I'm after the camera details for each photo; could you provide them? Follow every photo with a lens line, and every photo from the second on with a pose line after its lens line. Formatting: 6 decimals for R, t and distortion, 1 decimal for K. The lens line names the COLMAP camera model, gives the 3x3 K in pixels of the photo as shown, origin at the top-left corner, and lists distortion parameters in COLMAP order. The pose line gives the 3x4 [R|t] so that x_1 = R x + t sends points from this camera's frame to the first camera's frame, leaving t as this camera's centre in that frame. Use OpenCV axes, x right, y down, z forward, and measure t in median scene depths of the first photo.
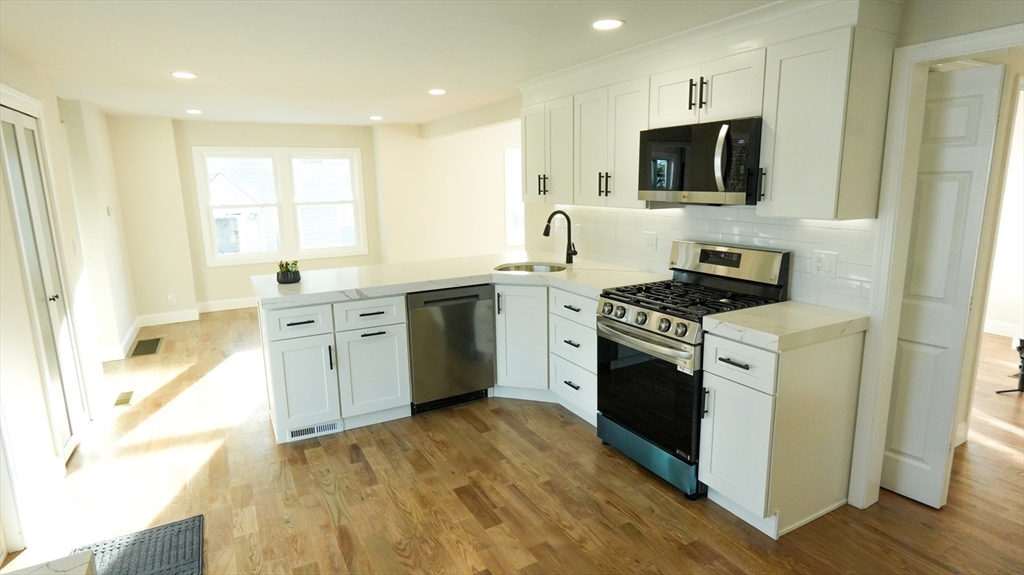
lens RADIAL K [[560.0, 0, 511.9], [0, 560.0, 289.8], [0, 0, 1]] dist [-0.004486, -0.000580]
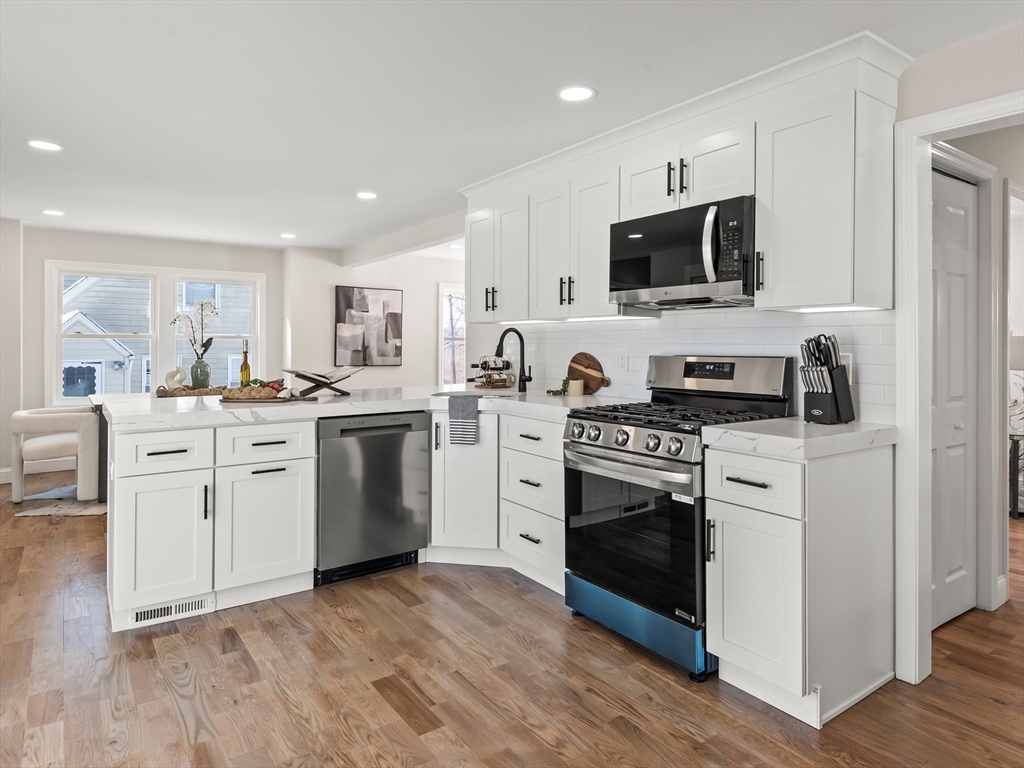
lens RADIAL K [[637.9, 0, 516.7], [0, 637.9, 341.8], [0, 0, 1]] dist [0.024263, -0.016636]
pose [[0.992221, 0.024029, 0.122146, -0.032531], [0.000623, 0.980224, -0.197890, 0.096450], [-0.124486, 0.196427, 0.972584, 0.105659]]
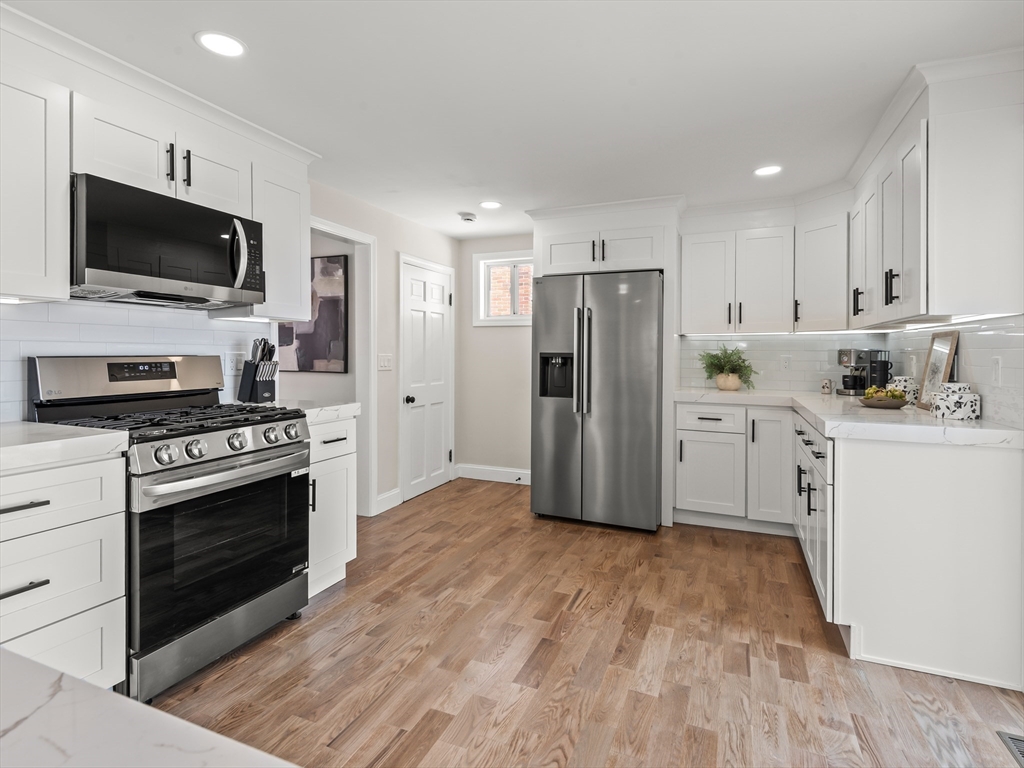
lens RADIAL K [[541.3, 0, 516.0], [0, 541.3, 356.2], [0, 0, 1]] dist [0.028803, -0.014524]
pose [[-0.641426, 0.011769, 0.767095, -0.580149], [0.153108, 0.981732, 0.112963, -0.089162], [-0.751752, 0.189906, -0.631510, 1.160576]]
